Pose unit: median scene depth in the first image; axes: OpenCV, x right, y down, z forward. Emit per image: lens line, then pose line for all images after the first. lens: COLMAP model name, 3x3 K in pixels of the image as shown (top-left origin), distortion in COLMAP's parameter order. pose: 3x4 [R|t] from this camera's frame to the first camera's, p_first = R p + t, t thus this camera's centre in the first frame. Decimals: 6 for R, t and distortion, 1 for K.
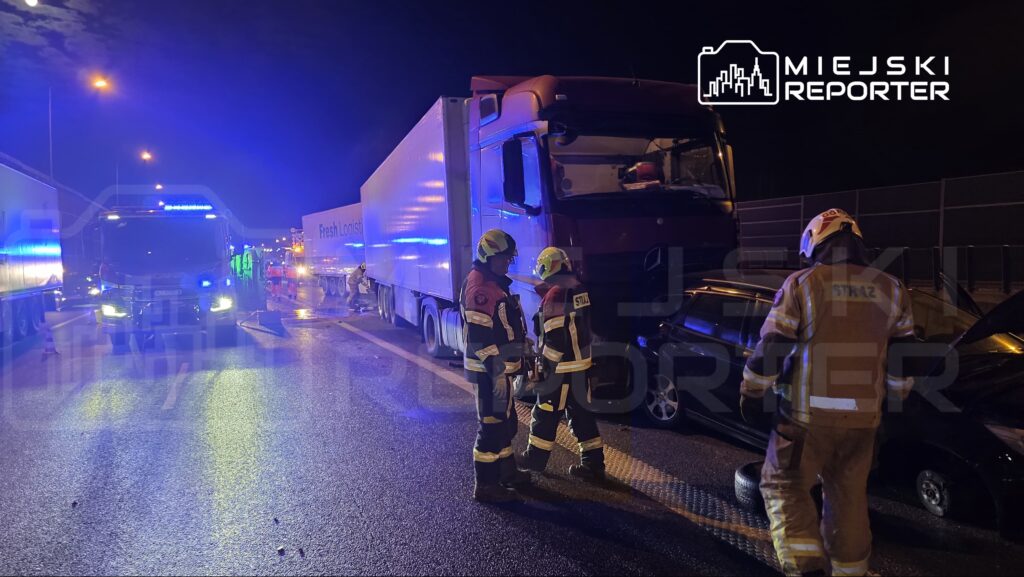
lens RADIAL K [[684.7, 0, 512.0], [0, 684.7, 288.5], [0, 0, 1]] dist [0.099381, -0.076555]
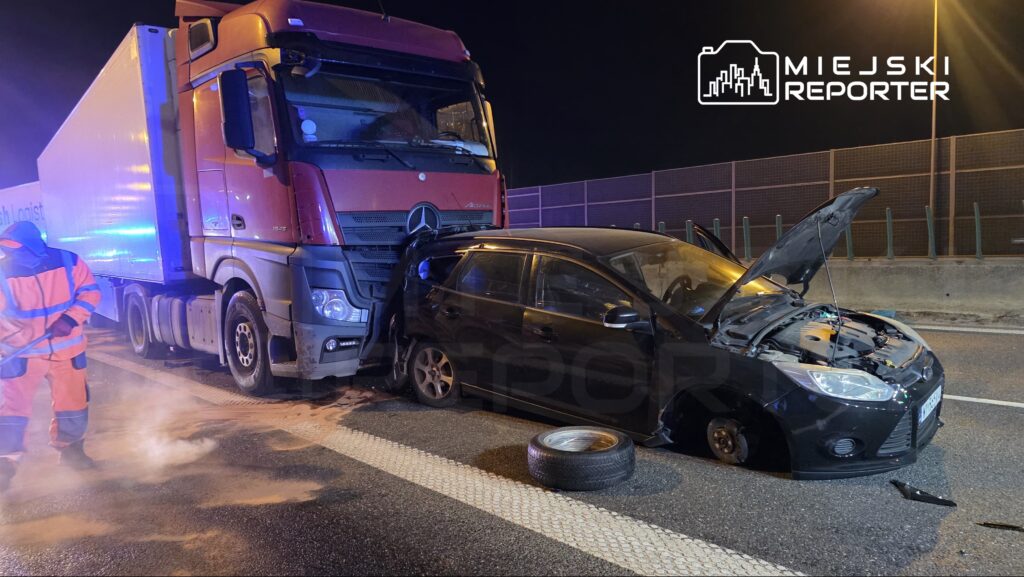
lens RADIAL K [[684.7, 0, 512.0], [0, 684.7, 288.5], [0, 0, 1]] dist [0.099381, -0.076555]
pose [[0.935958, -0.039359, 0.349905, 0.008233], [0.036820, 0.999225, 0.013907, 0.032351], [-0.350181, -0.000133, 0.936682, 0.117984]]
